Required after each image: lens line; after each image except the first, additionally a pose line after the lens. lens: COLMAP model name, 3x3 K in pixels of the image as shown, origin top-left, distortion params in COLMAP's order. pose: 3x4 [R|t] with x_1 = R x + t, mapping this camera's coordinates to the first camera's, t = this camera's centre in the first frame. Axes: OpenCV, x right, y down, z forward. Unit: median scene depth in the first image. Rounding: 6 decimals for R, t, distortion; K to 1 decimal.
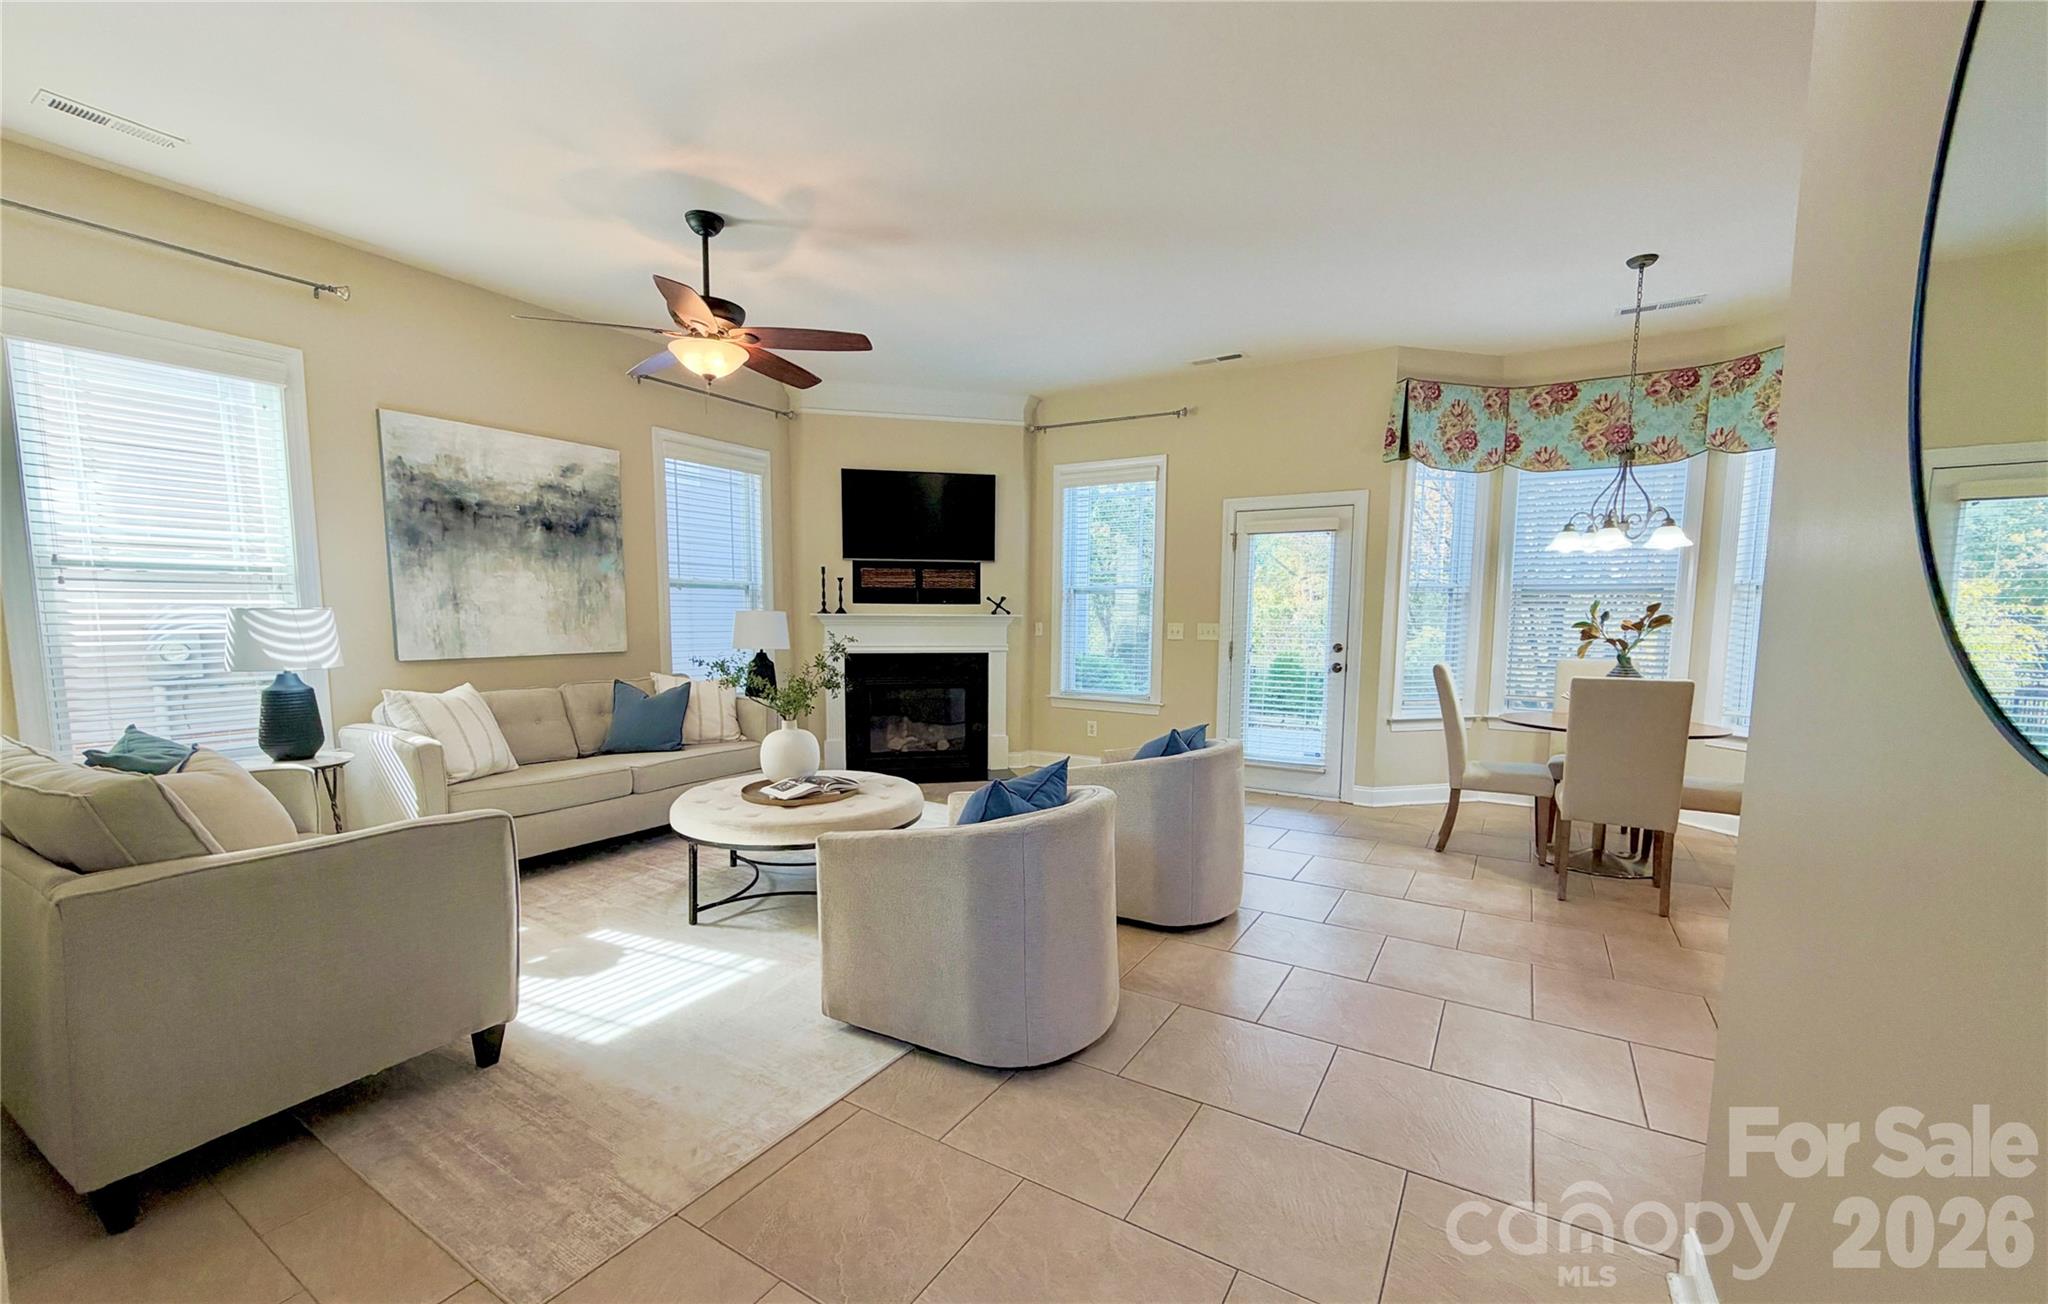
lens RADIAL K [[821.0, 0, 1015.9], [0, 821.0, 692.0], [0, 0, 1]] dist [0.000393, -0.000031]
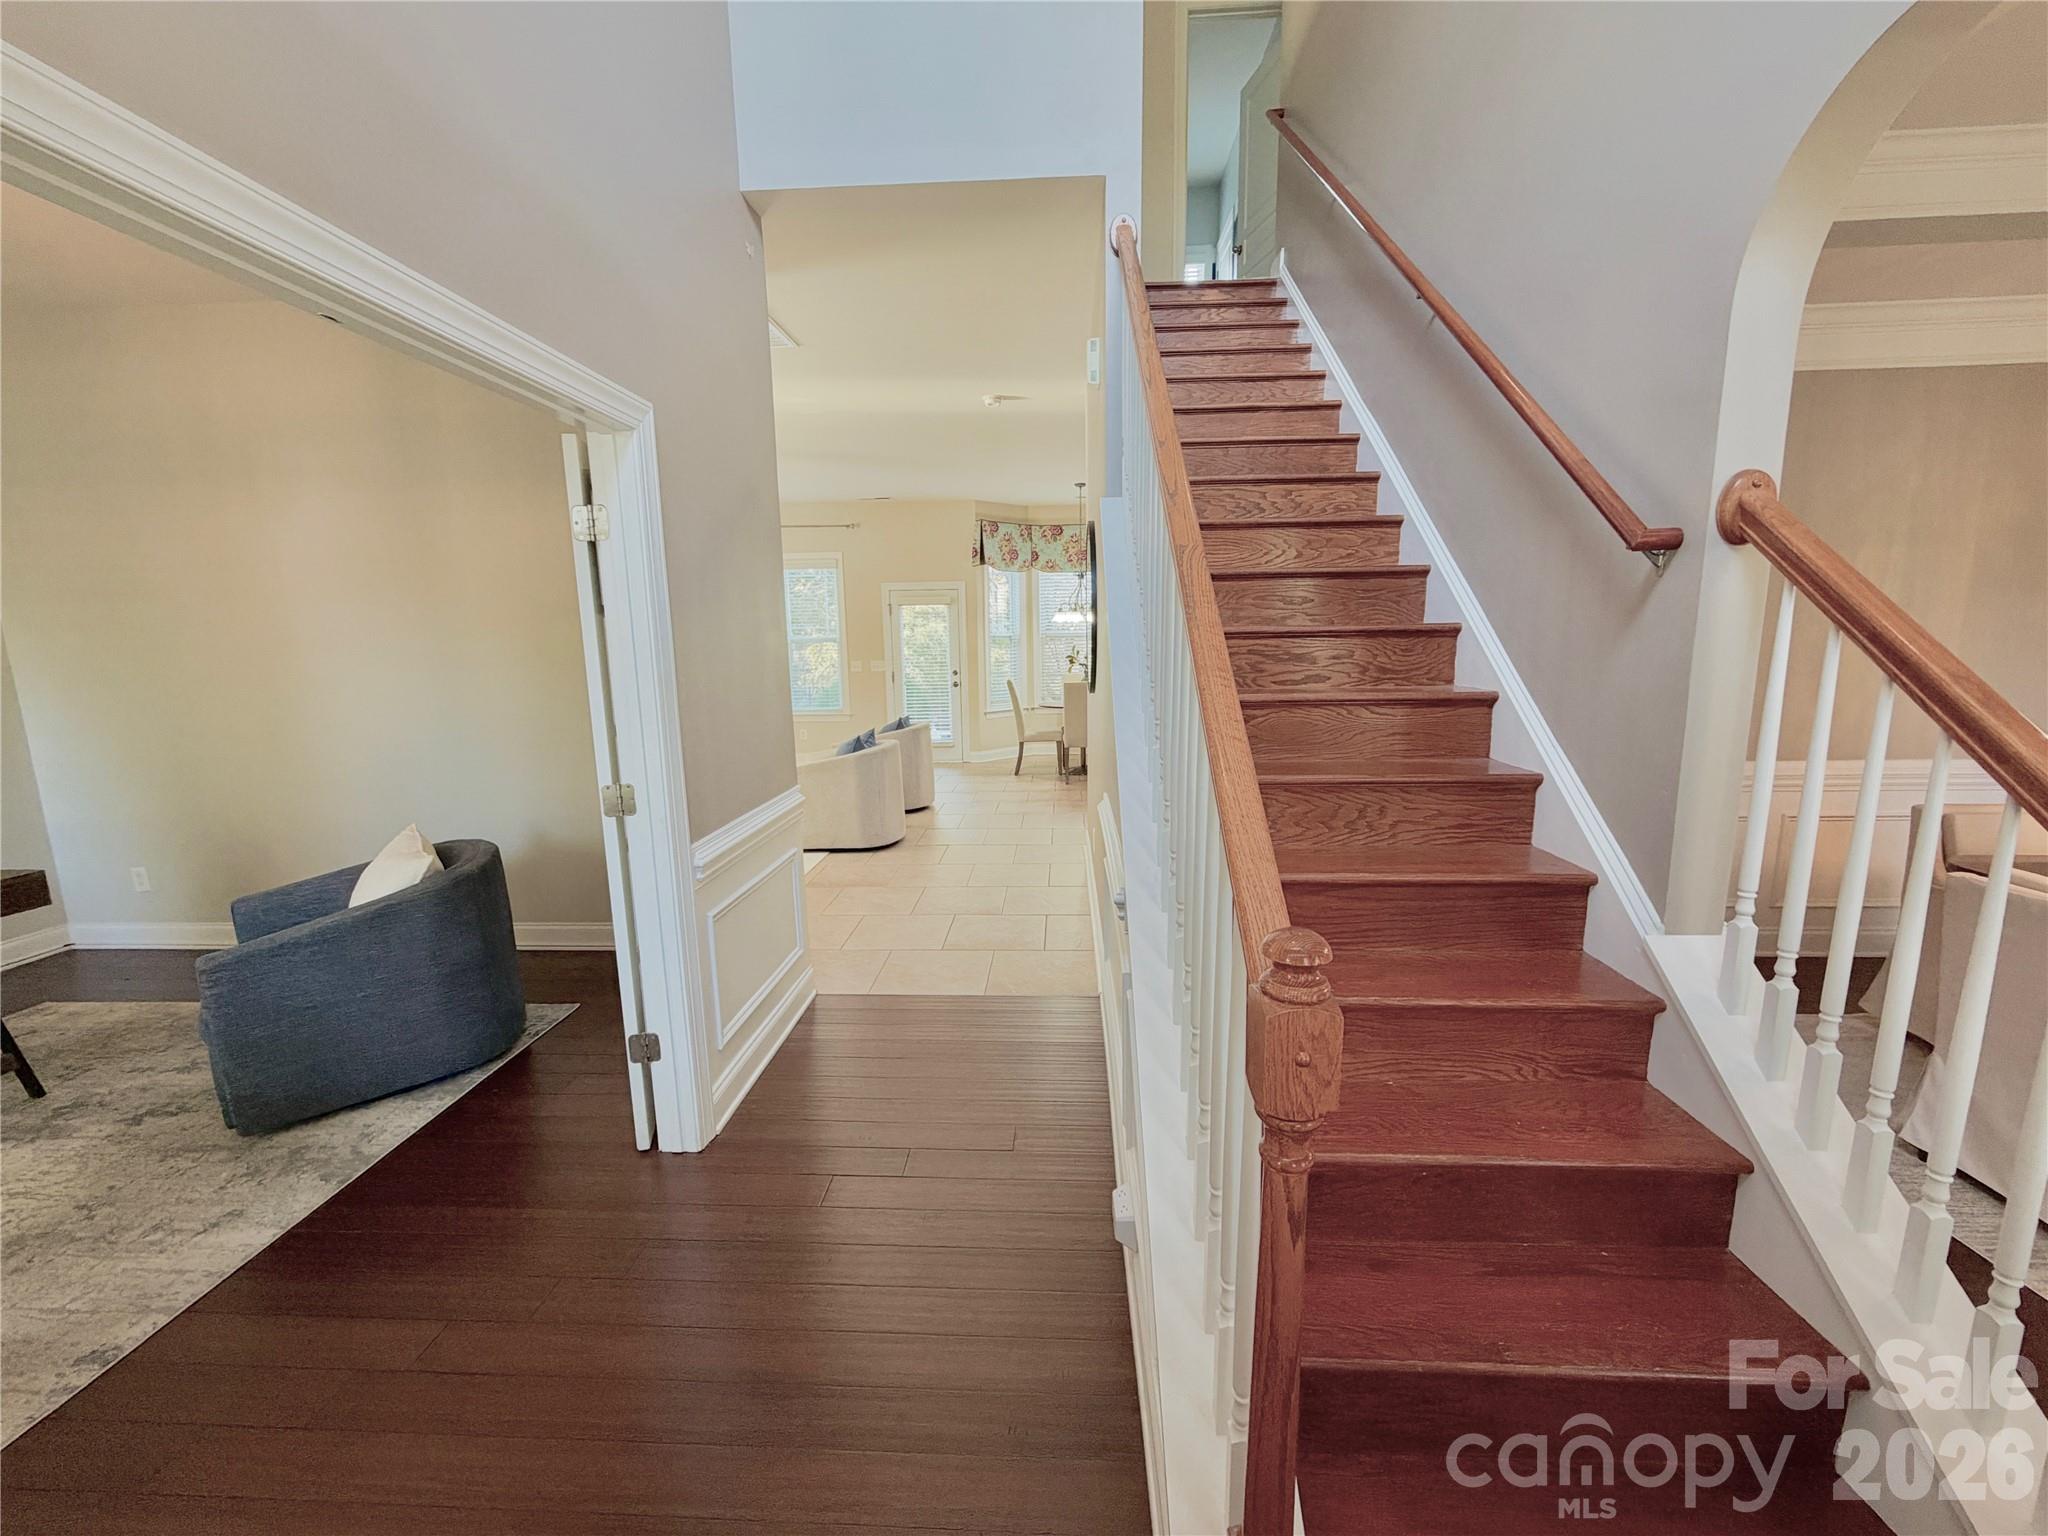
lens RADIAL K [[811.7, 0, 1024.0], [0, 811.7, 768.0], [0, 0, 1]] dist [0.000653, 0.000153]
pose [[0.872696, -0.099733, 0.477969, -0.333577], [0.072165, 0.994512, 0.075755, 0.027568], [-0.482901, -0.031618, 0.875104, -0.596097]]
